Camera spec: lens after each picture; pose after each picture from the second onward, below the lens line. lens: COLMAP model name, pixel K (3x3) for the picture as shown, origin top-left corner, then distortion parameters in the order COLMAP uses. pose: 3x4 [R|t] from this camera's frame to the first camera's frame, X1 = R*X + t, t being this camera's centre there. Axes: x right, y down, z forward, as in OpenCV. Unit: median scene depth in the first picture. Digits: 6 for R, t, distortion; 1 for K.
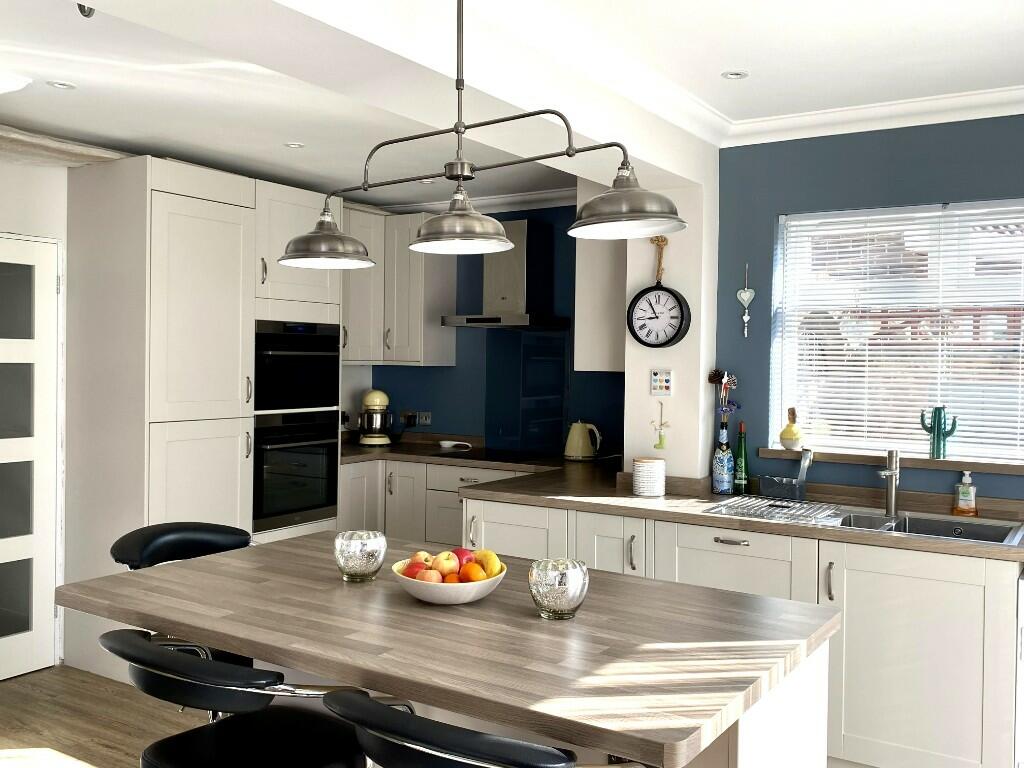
lens RADIAL K [[941.1, 0, 513.0], [0, 941.1, 380.1], [0, 0, 1]] dist [0.031753, 0.000000]
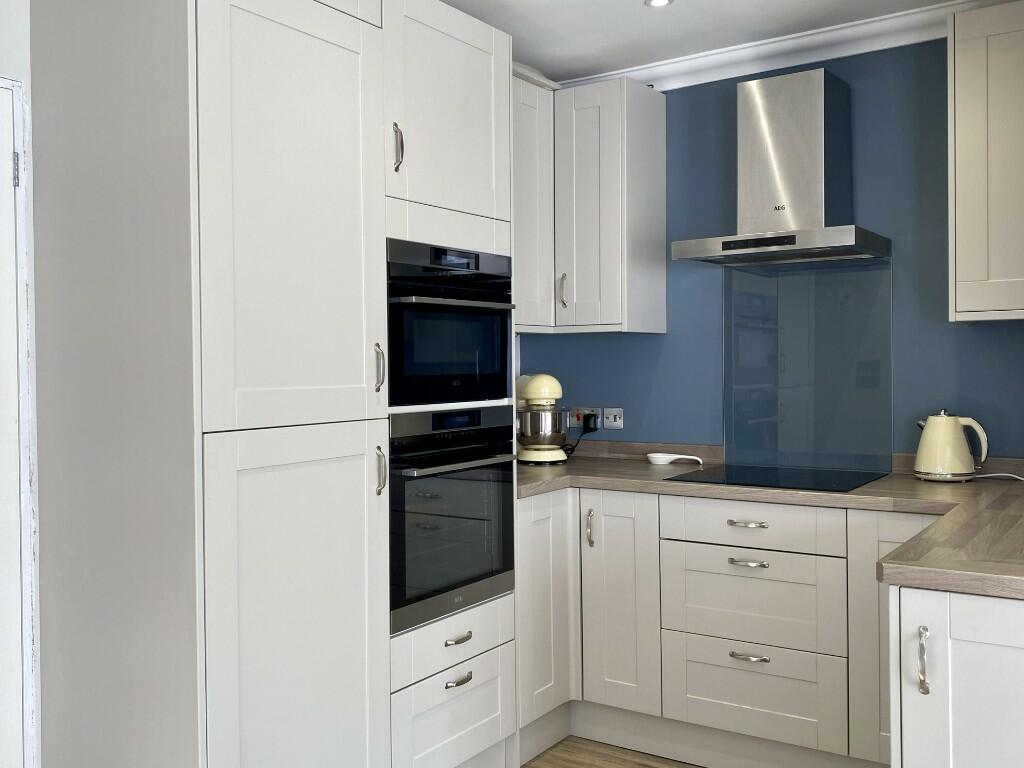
lens RADIAL K [[941.1, 0, 508.1], [0, 941.1, 375.5], [0, 0, 1]] dist [0.031753, 0.000000]
pose [[0.999657, -0.026182, 0.001022, -0.208285], [0.026194, 0.999554, -0.014349, 0.024452], [-0.000646, 0.014371, 0.999897, 0.467857]]
